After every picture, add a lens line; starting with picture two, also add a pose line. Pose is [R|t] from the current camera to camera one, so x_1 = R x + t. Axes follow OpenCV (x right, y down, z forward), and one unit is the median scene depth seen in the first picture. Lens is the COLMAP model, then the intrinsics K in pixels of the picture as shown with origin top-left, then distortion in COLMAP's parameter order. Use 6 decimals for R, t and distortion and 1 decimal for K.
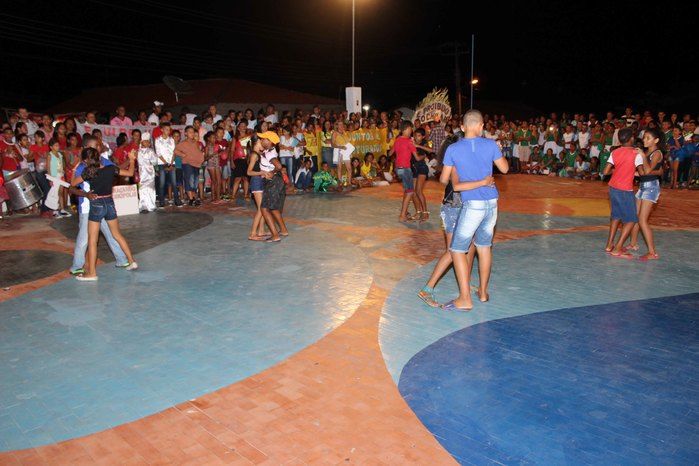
lens RADIAL K [[599.6, 0, 349.3], [0, 599.6, 207.9], [0, 0, 1]] dist [-0.128031, 0.123027]
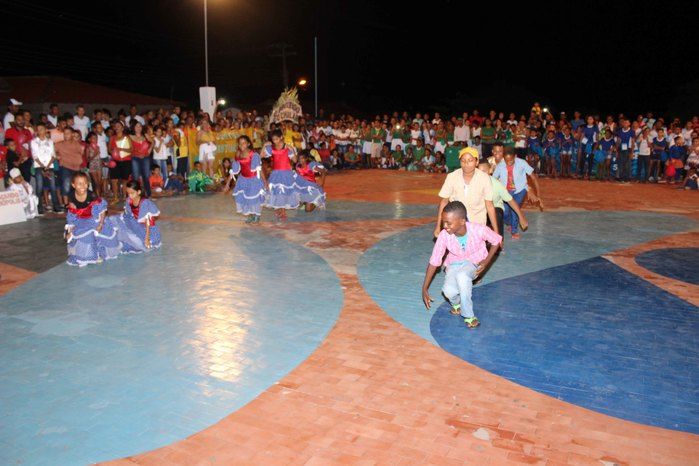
lens RADIAL K [[599.6, 0, 349.3], [0, 599.6, 207.9], [0, 0, 1]] dist [-0.128031, 0.123027]
pose [[0.945268, -0.044664, 0.323225, -0.112934], [0.044517, 0.998978, 0.007850, 0.002773], [-0.323245, 0.006969, 0.946290, -0.010490]]
